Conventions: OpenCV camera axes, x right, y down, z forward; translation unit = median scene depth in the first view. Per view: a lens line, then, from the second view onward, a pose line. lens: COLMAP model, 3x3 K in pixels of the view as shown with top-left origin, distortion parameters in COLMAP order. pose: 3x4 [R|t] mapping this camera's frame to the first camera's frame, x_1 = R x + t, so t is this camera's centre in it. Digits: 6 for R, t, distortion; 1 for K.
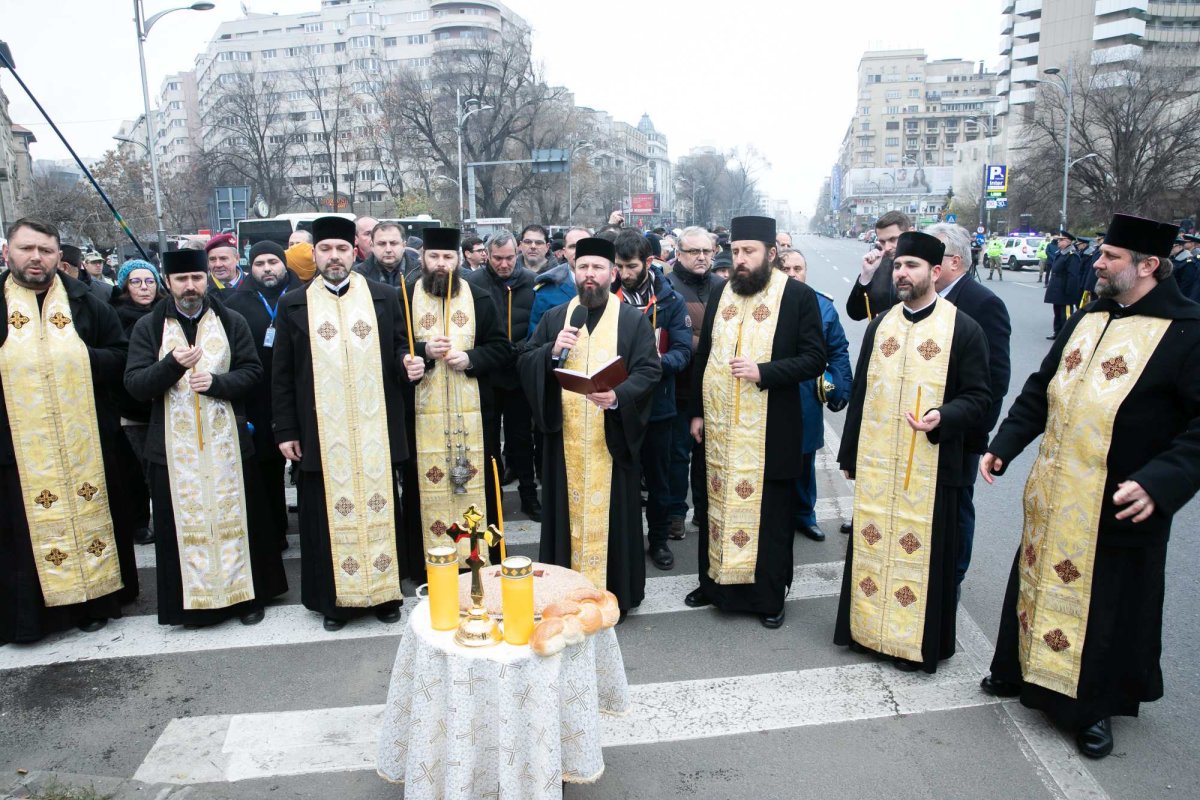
lens RADIAL K [[903.6, 0, 596.6], [0, 903.6, 396.8], [0, 0, 1]] dist [-0.059402, 0.057993]
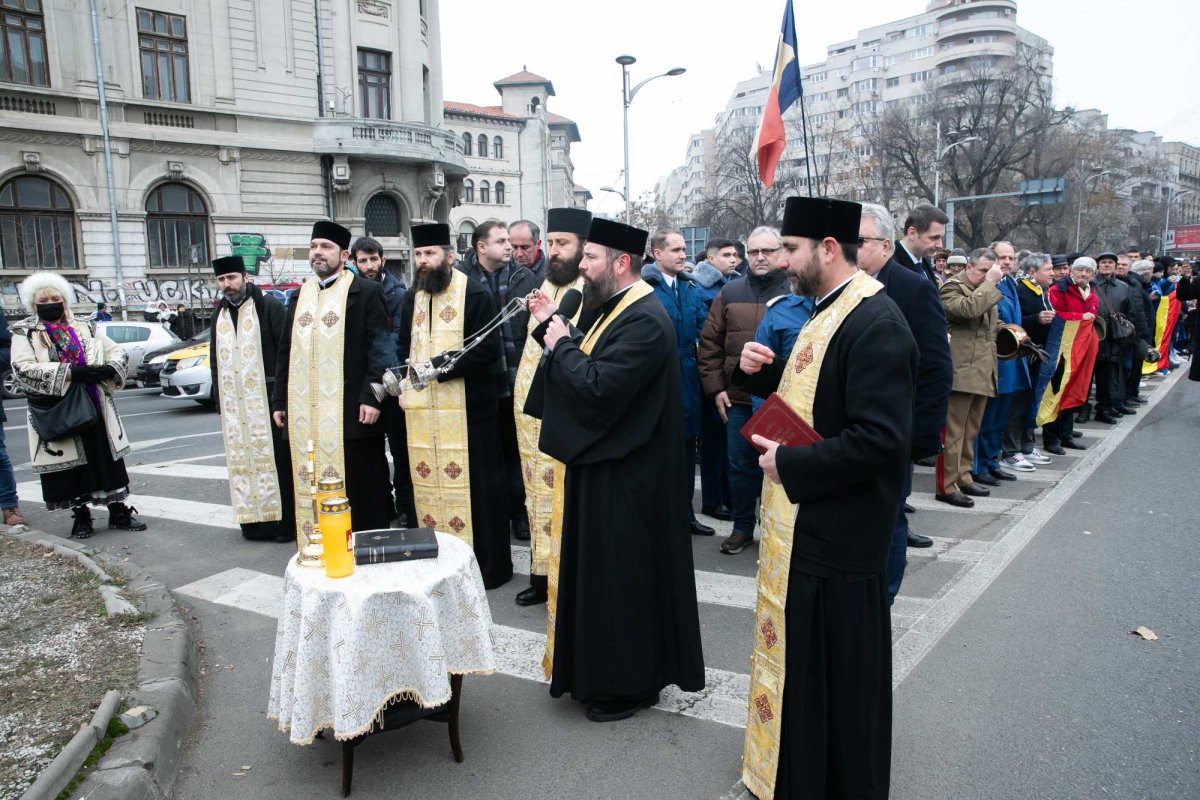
lens RADIAL K [[903.6, 0, 585.3], [0, 903.6, 394.7], [0, 0, 1]] dist [-0.059402, 0.057993]
pose [[0.814263, 0.069985, -0.576261, 0.084943], [-0.099223, 0.994877, -0.019378, 0.001927], [0.571953, 0.072957, 0.817036, 0.018299]]
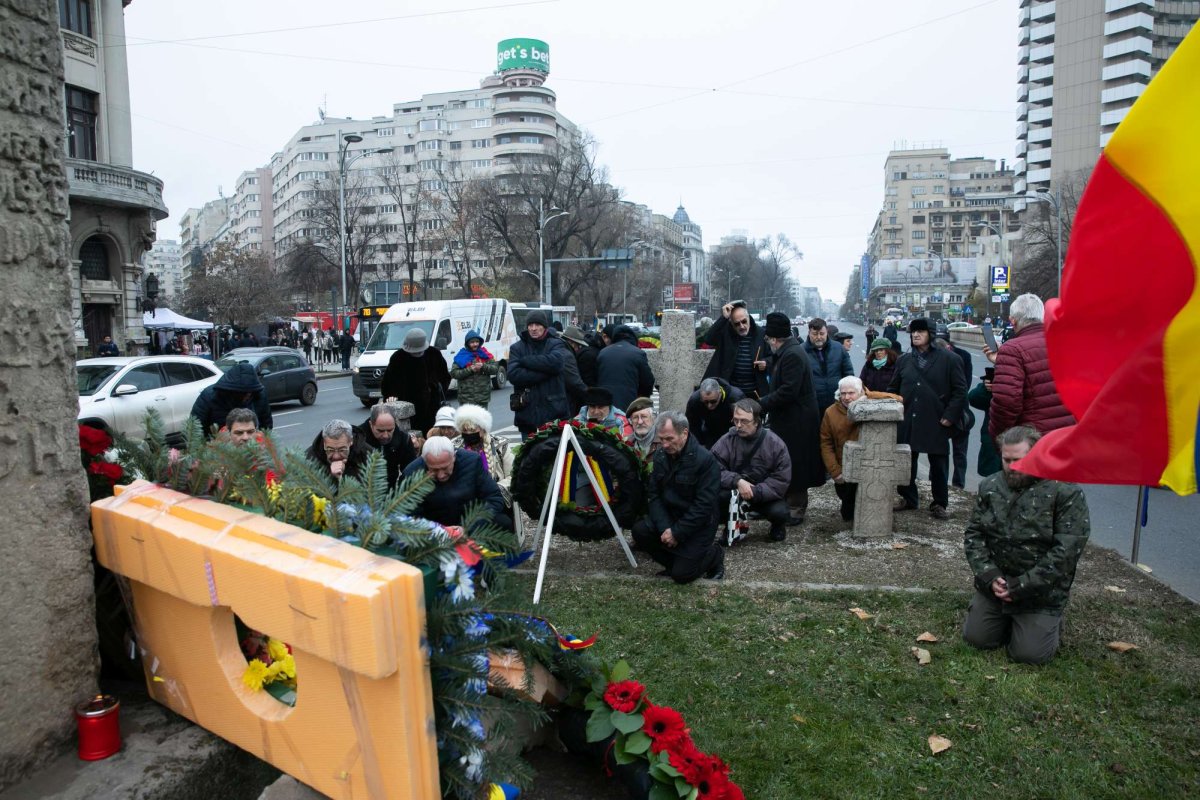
lens RADIAL K [[1046.1, 0, 580.3], [0, 1046.1, 388.2], [0, 0, 1]] dist [-0.007201, 0.019582]
pose [[0.999840, 0.010134, -0.014765, -0.053285], [-0.011699, 0.993851, -0.110101, 0.038551], [0.013558, 0.110257, 0.993811, -0.234779]]
